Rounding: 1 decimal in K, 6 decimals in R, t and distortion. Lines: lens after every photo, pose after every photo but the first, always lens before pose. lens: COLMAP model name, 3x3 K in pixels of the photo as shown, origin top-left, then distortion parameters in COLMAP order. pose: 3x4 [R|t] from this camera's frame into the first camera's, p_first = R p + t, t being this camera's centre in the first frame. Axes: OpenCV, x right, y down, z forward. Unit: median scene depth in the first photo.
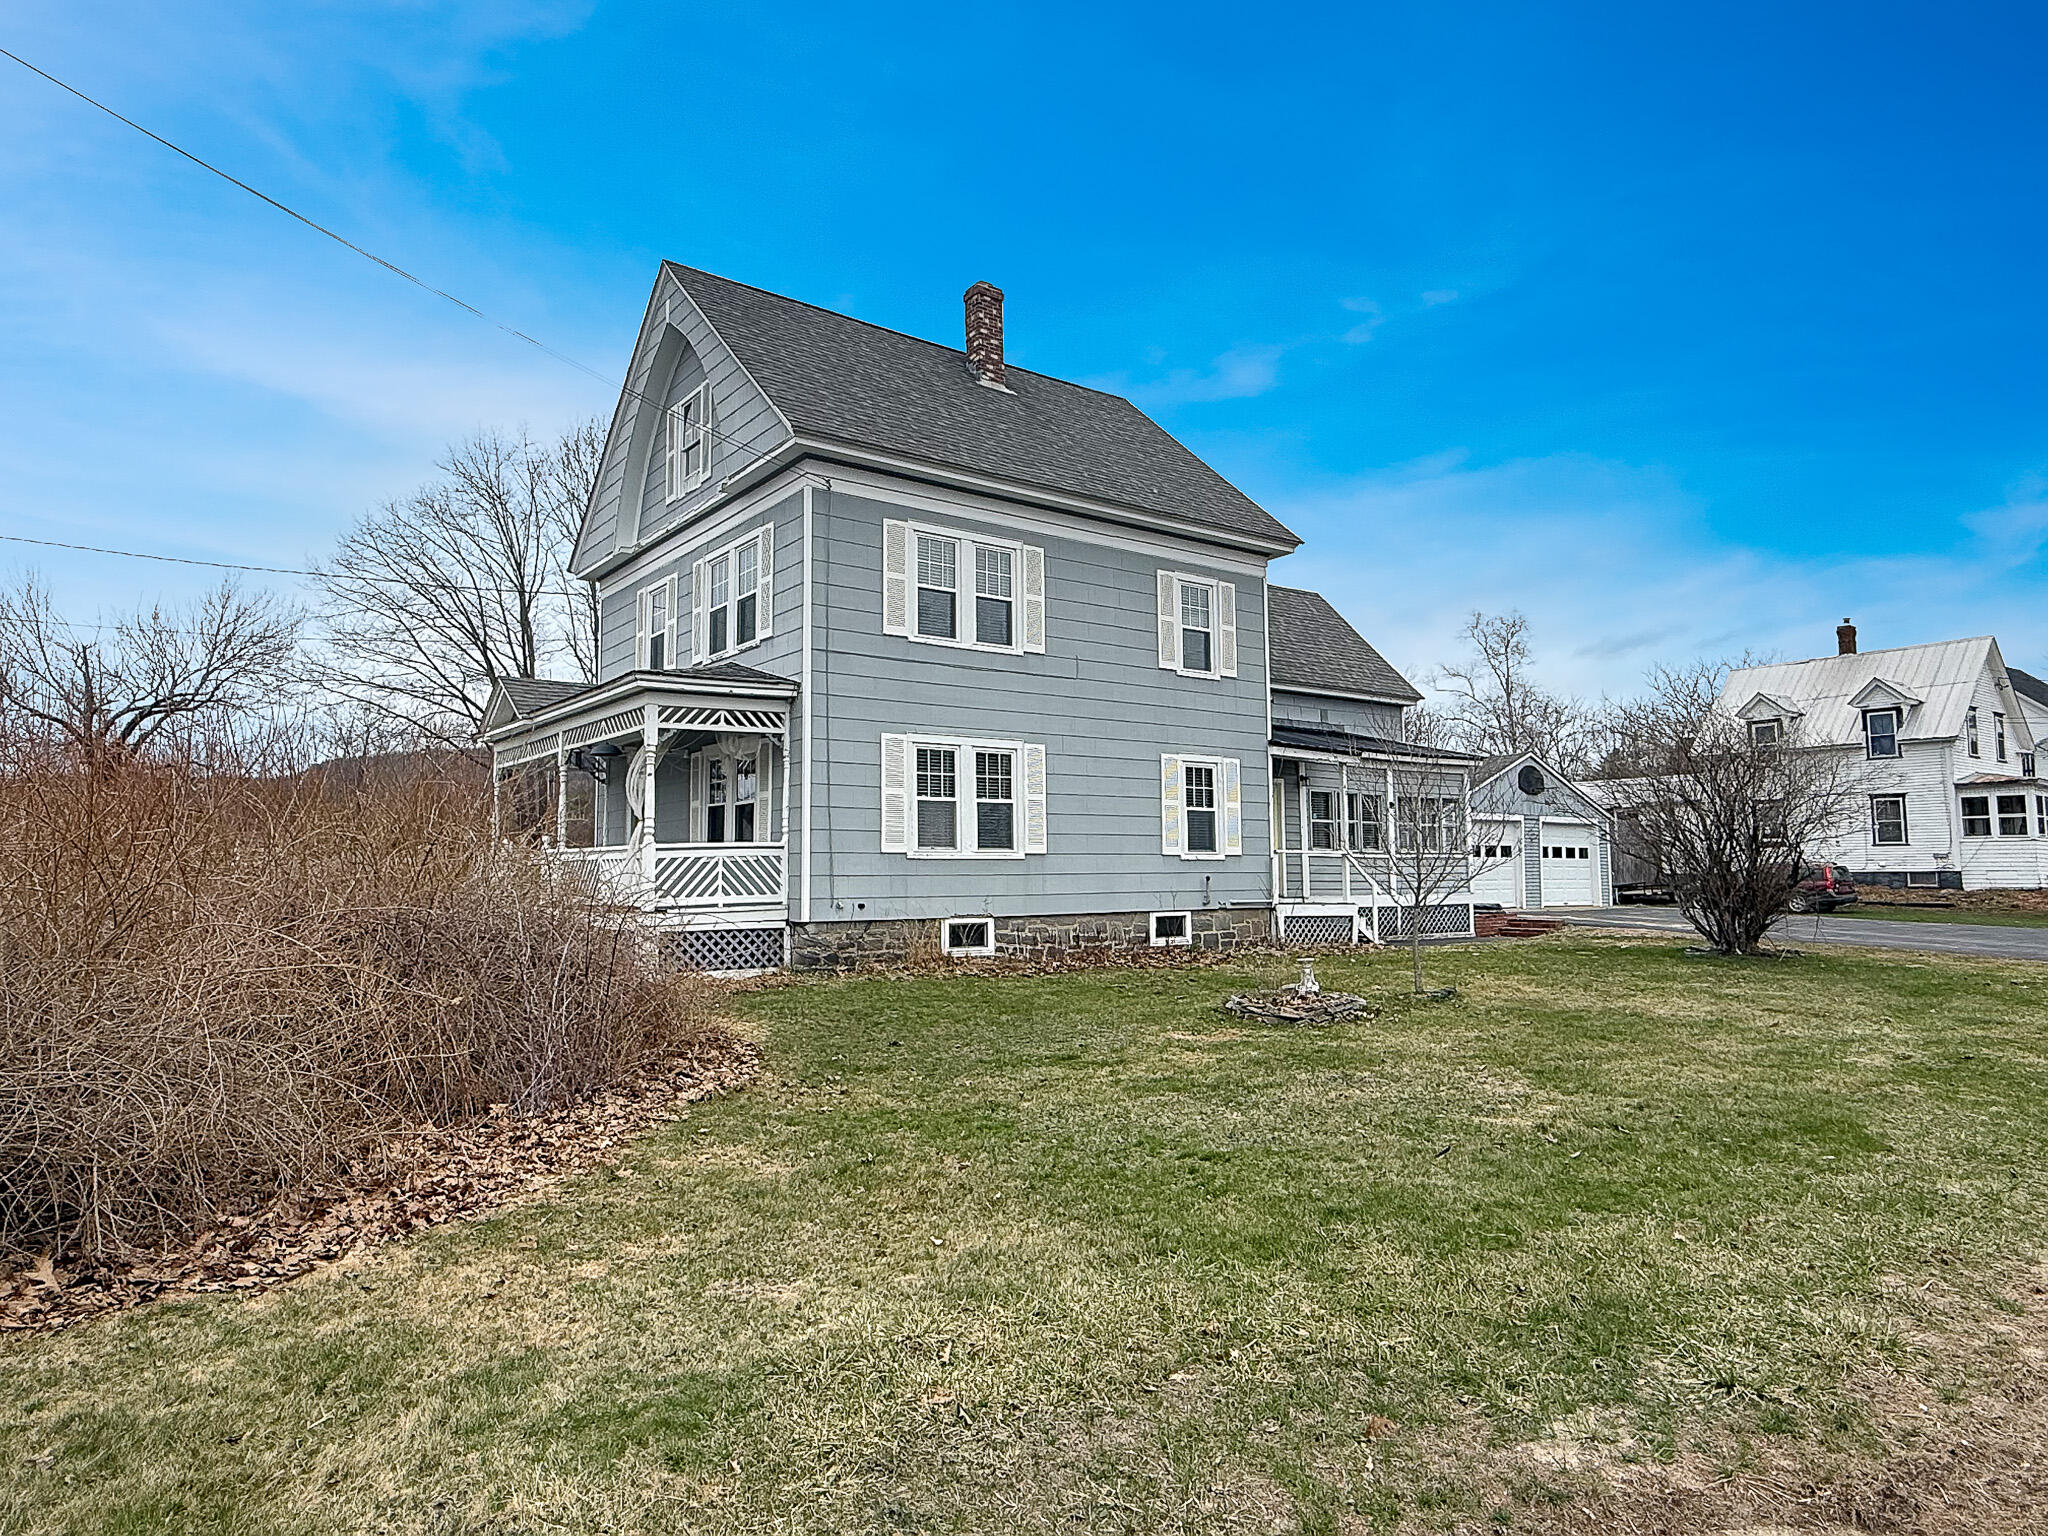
lens RADIAL K [[1243.7, 0, 1024.0], [0, 1243.7, 768.0], [0, 0, 1]] dist [0.006145, 0.002703]
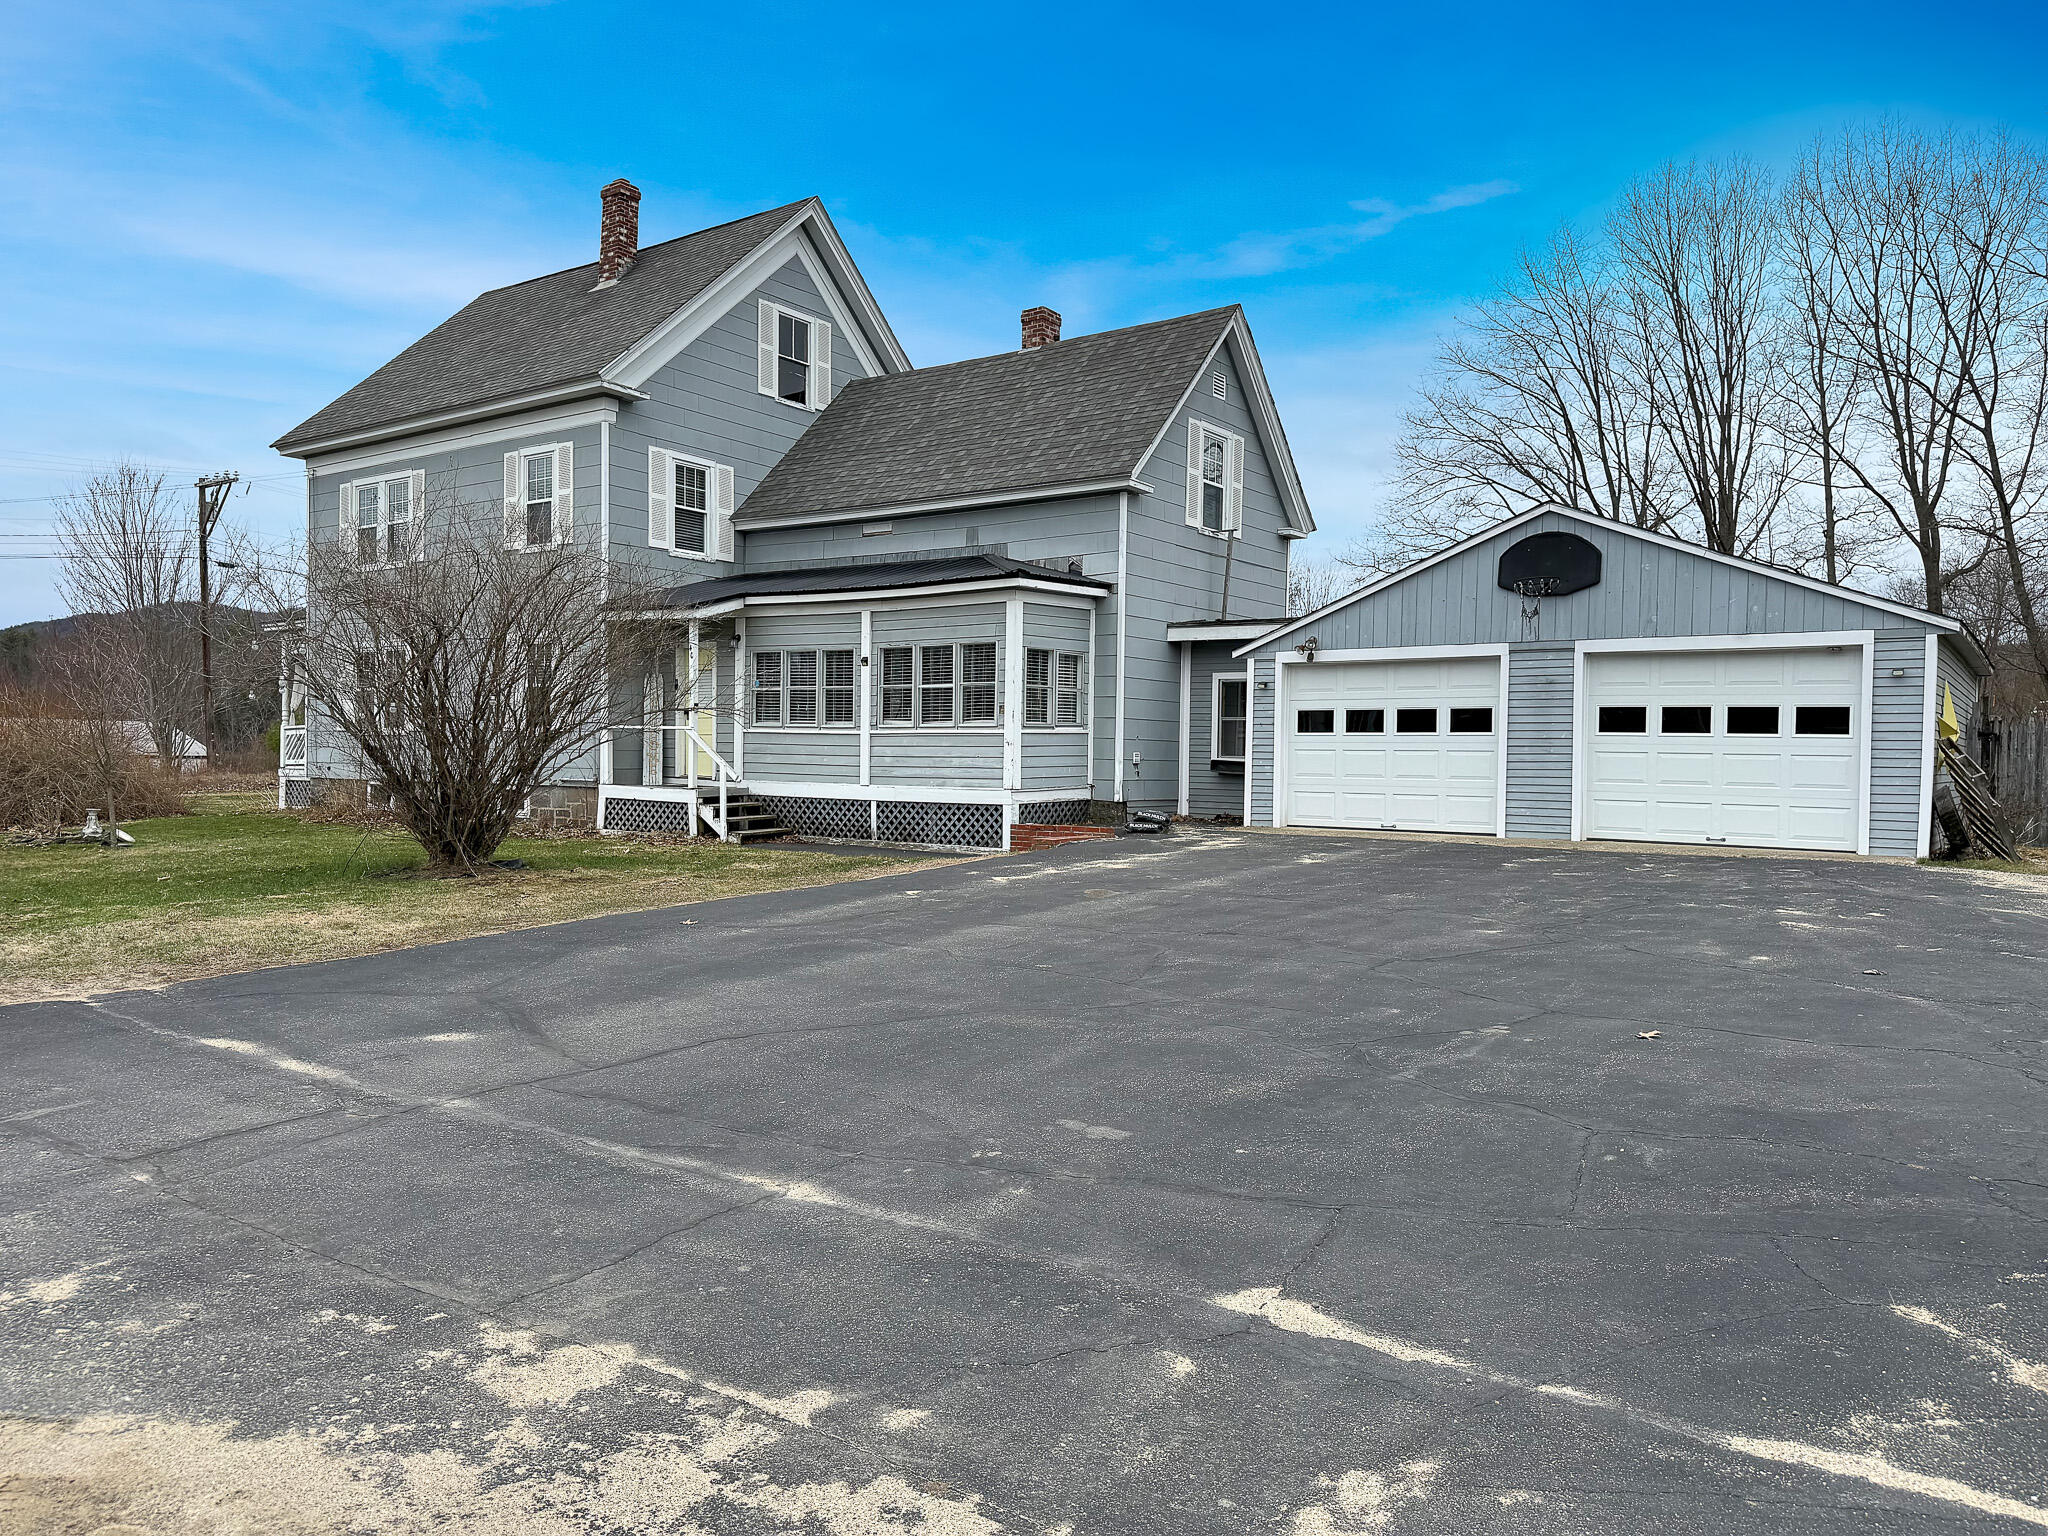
lens RADIAL K [[1460.0, 0, 1028.7], [0, 1460.0, 790.4], [0, 0, 1]] dist [0.062499, -0.057460]
pose [[0.299432, 0.029539, -0.953660, 1.437216], [0.066412, 0.996451, 0.051717, 0.084919], [0.951803, -0.078820, 0.296408, 1.050994]]
